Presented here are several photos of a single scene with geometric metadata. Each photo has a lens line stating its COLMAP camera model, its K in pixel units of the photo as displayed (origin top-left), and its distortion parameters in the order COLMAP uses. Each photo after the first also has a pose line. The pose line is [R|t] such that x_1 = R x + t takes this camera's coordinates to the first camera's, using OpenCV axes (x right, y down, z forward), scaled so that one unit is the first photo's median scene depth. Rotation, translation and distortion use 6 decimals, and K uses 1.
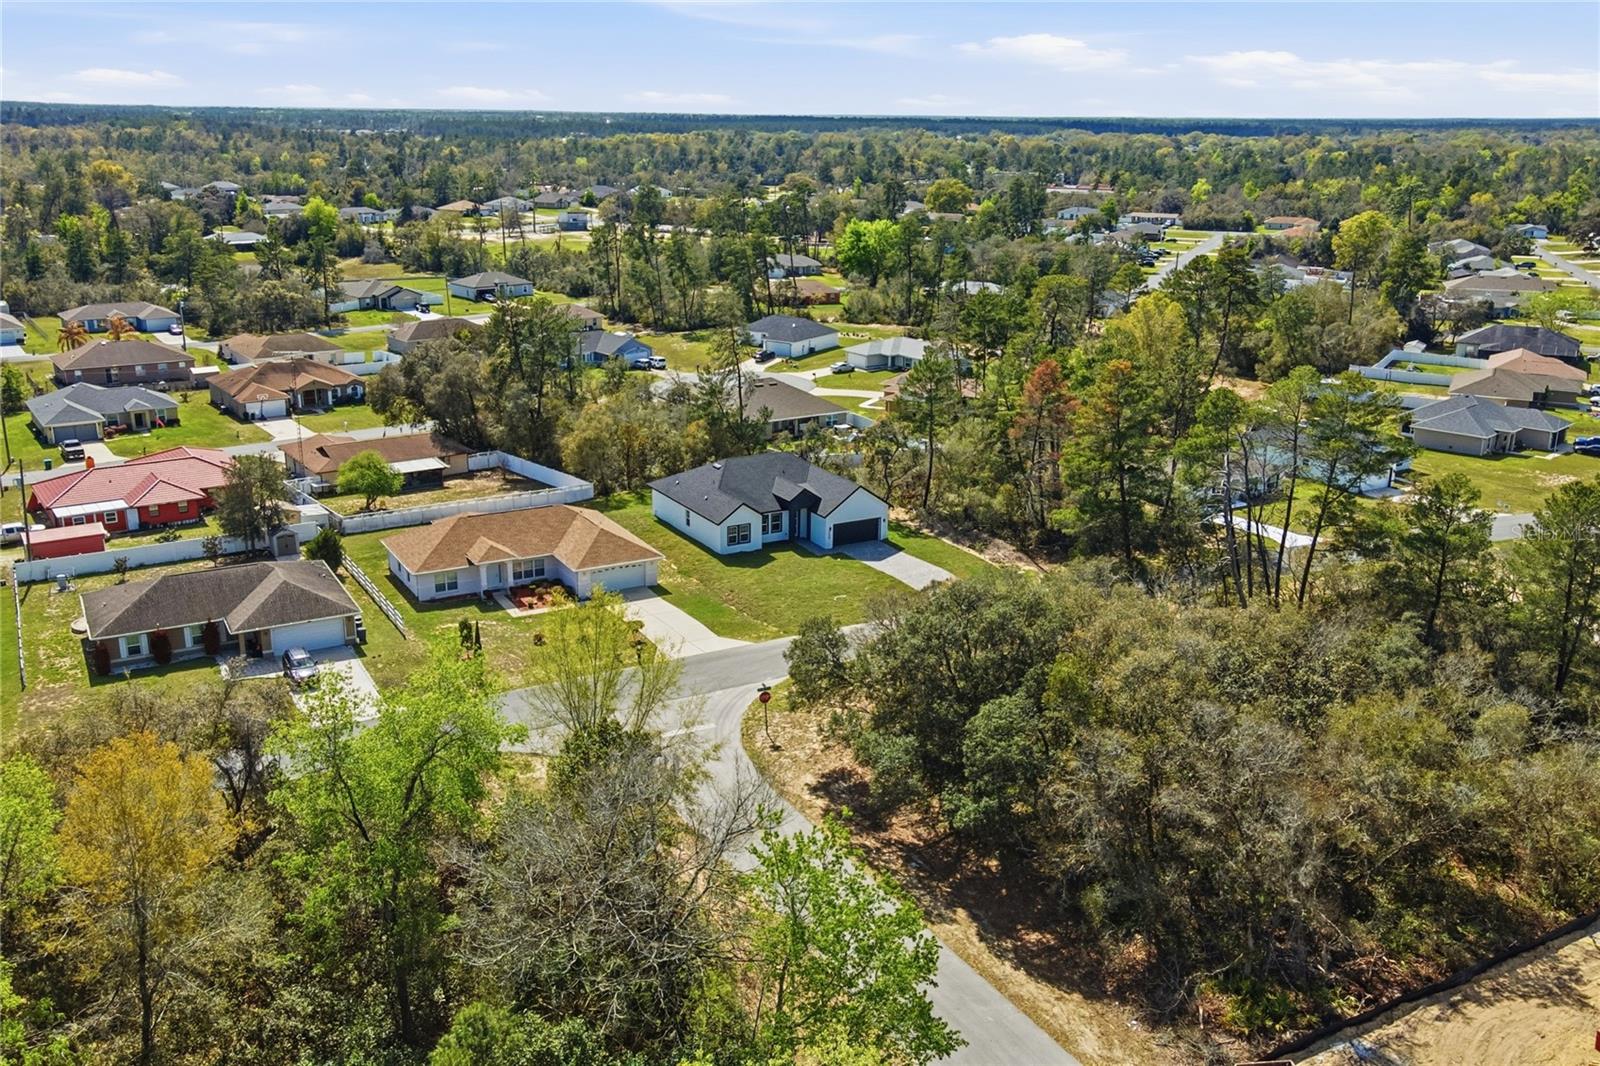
lens RADIAL K [[1368.5, 0, 800.0], [0, 1368.5, 533.0], [0, 0, 1]] dist [0.004544, 0.063008]
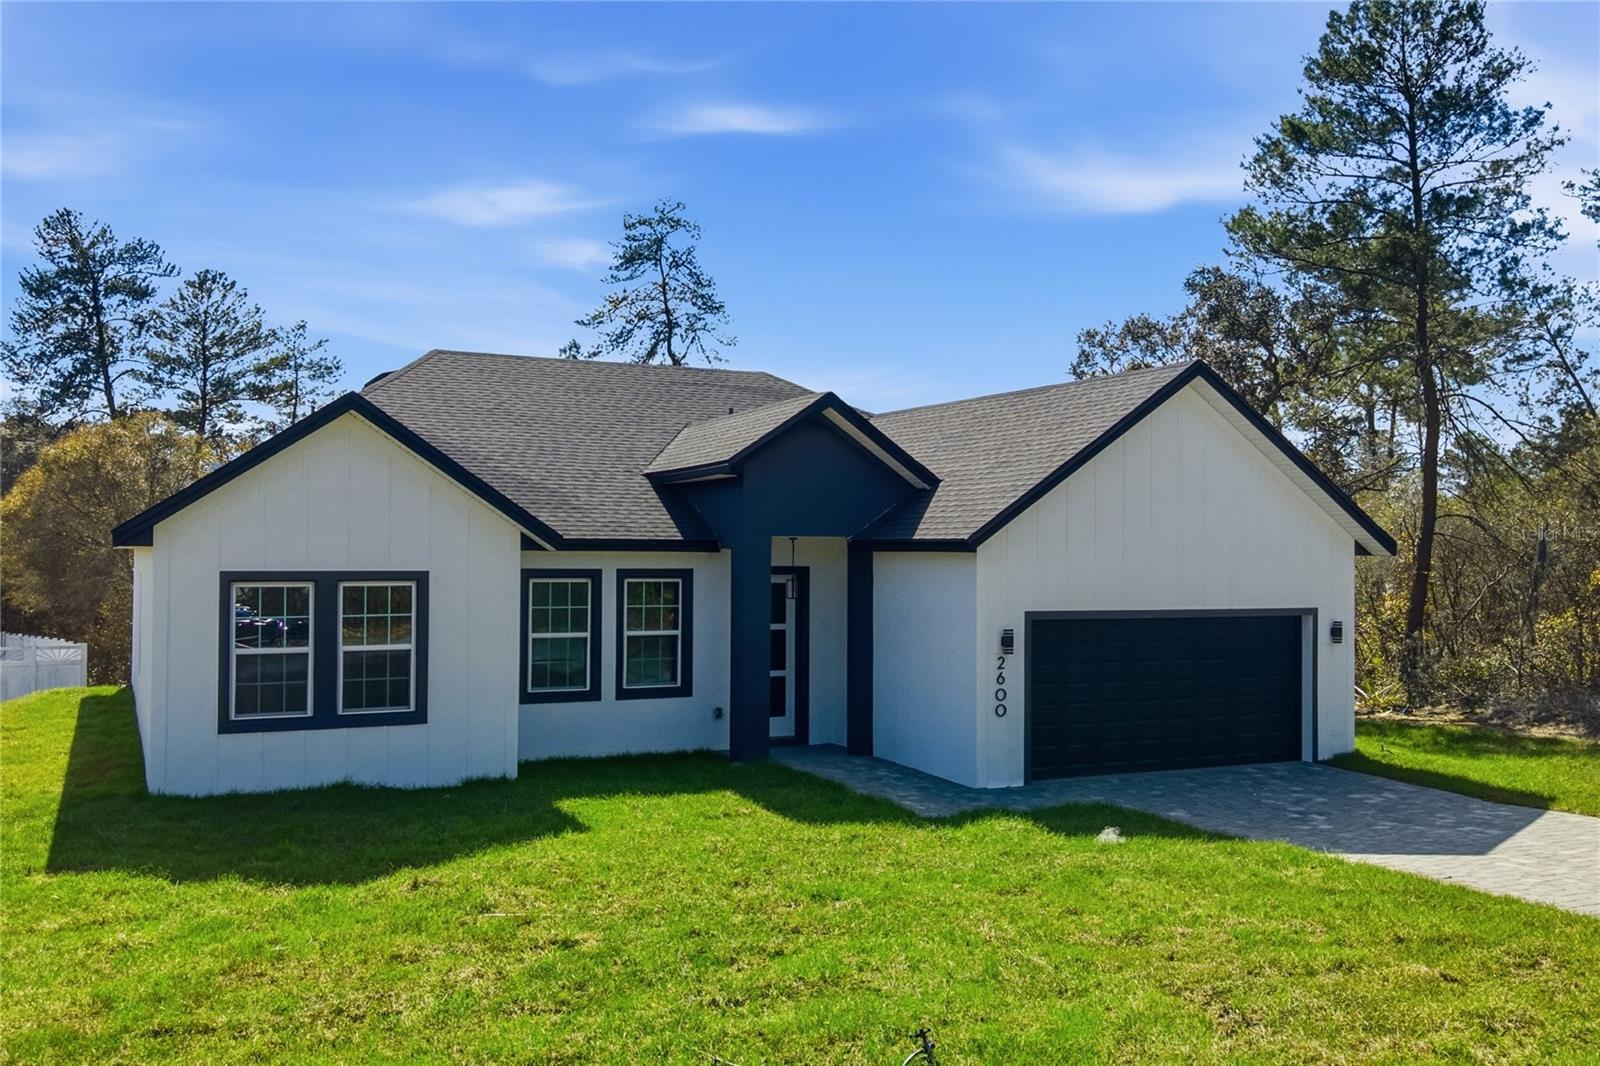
lens RADIAL K [[1368.5, 0, 800.0], [0, 1368.5, 533.0], [0, 0, 1]] dist [0.004544, 0.063008]
pose [[0.998242, -0.006251, -0.058931, 0.008708], [-0.011819, 0.953442, -0.301343, 0.027573], [0.058071, 0.301510, 0.951693, 0.797265]]
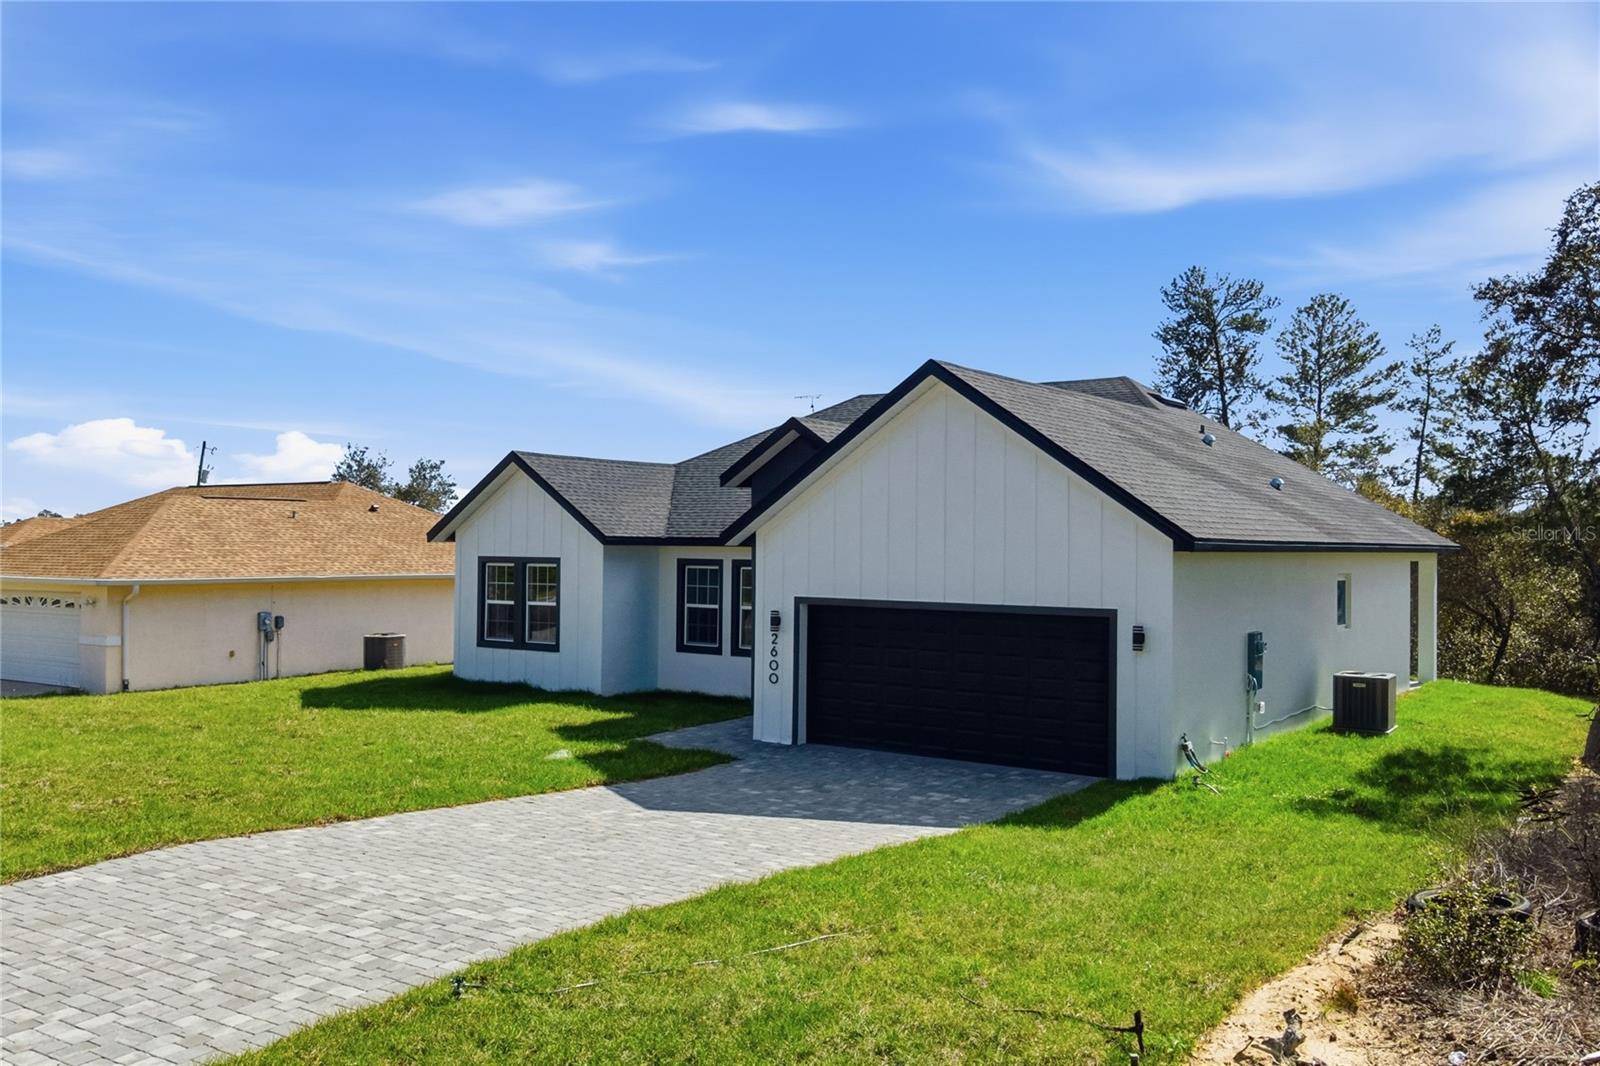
lens RADIAL K [[1368.5, 0, 800.0], [0, 1368.5, 533.0], [0, 0, 1]] dist [0.004544, 0.063008]
pose [[0.430452, -0.015976, -0.902472, 0.165348], [-0.265012, 0.953540, -0.143283, 0.009459], [0.862832, 0.300843, 0.406219, 0.863583]]
